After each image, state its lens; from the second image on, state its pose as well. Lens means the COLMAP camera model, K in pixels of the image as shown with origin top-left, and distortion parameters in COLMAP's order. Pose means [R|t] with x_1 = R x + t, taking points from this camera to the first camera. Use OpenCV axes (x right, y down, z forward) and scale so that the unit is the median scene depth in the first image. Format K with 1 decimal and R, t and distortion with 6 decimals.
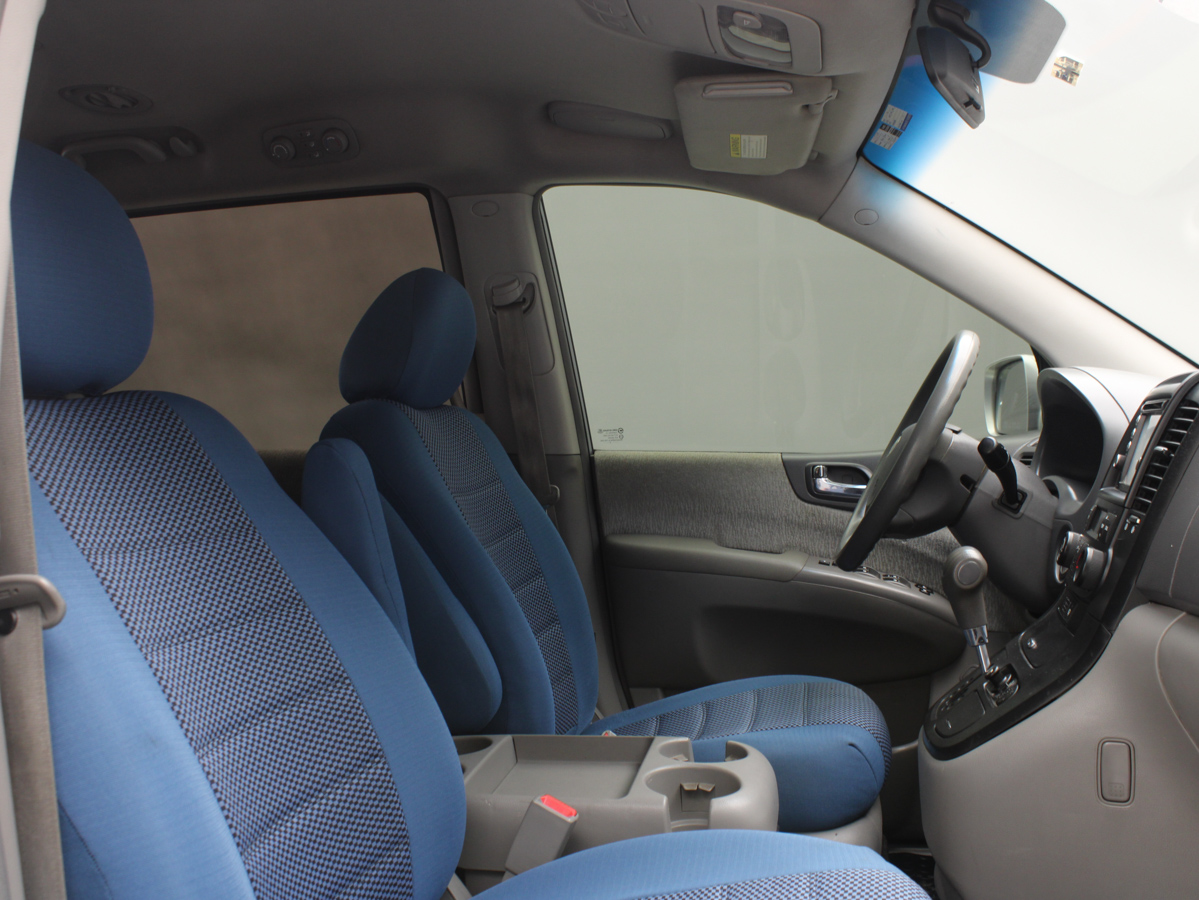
lens RADIAL K [[1162.2, 0, 596.4], [0, 1162.2, 458.8], [0, 0, 1]] dist [-0.107615, 0.000000]
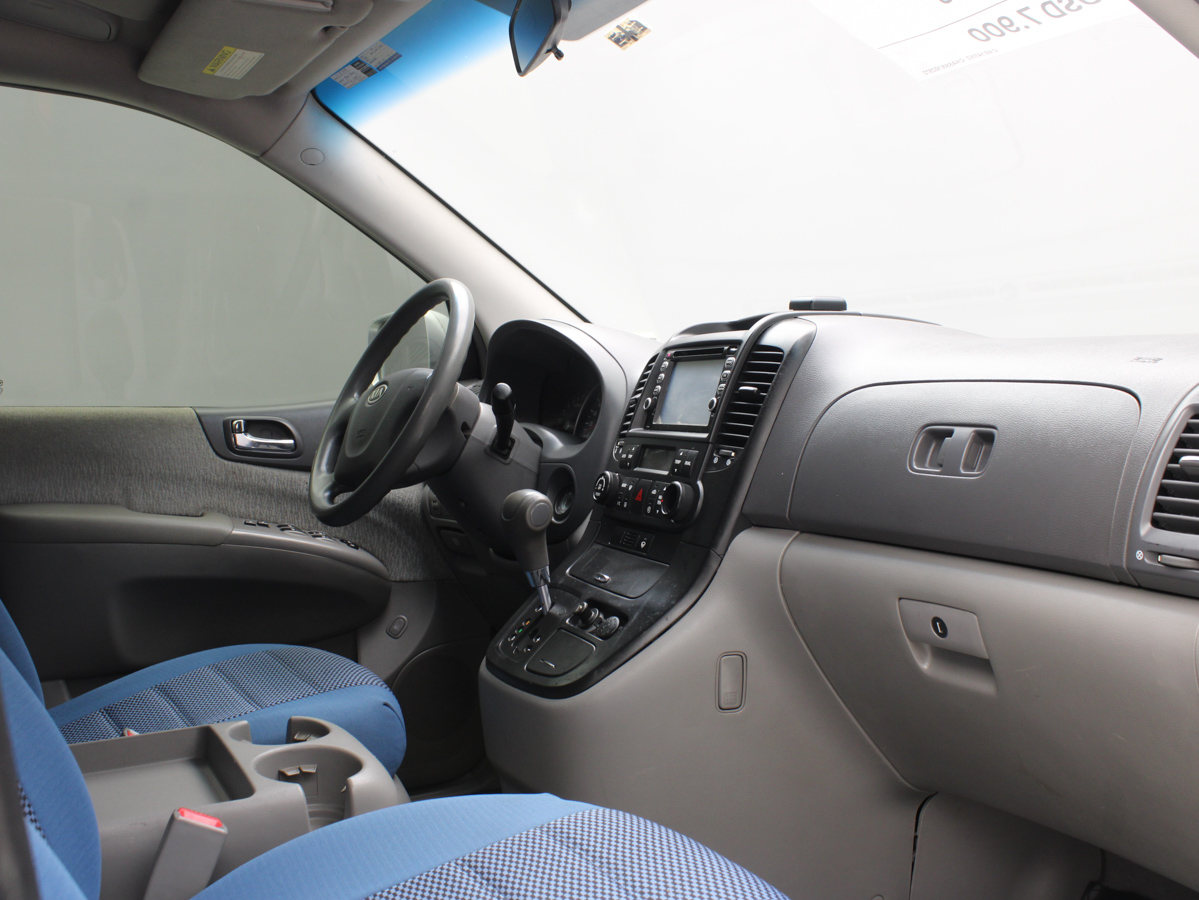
lens RADIAL K [[1162.2, 0, 600.8], [0, 1162.2, 451.7], [0, 0, 1]] dist [-0.107615, 0.000000]
pose [[0.783751, -0.029105, 0.620392, -0.157014], [0.013903, 0.999473, 0.029326, 0.008447], [-0.620919, -0.014359, 0.783743, 0.093032]]
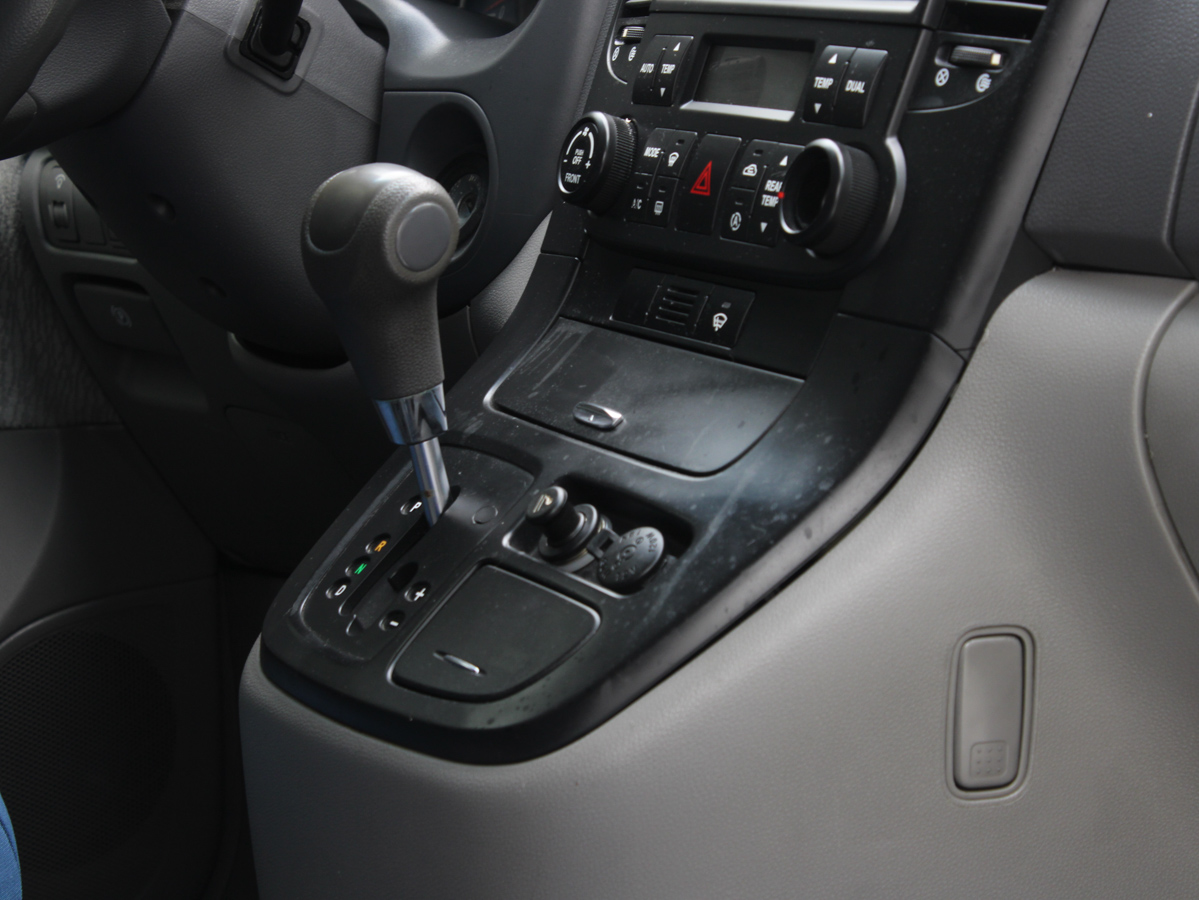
lens RADIAL K [[3095.9, 0, 603.9], [0, 3095.9, 440.1], [0, 0, 1]] dist [0.070192, 0.000000]
pose [[0.746115, -0.107622, 0.657062, -0.155031], [0.012556, 0.988949, 0.147725, 0.012429], [-0.665699, -0.101970, 0.739221, 0.145970]]
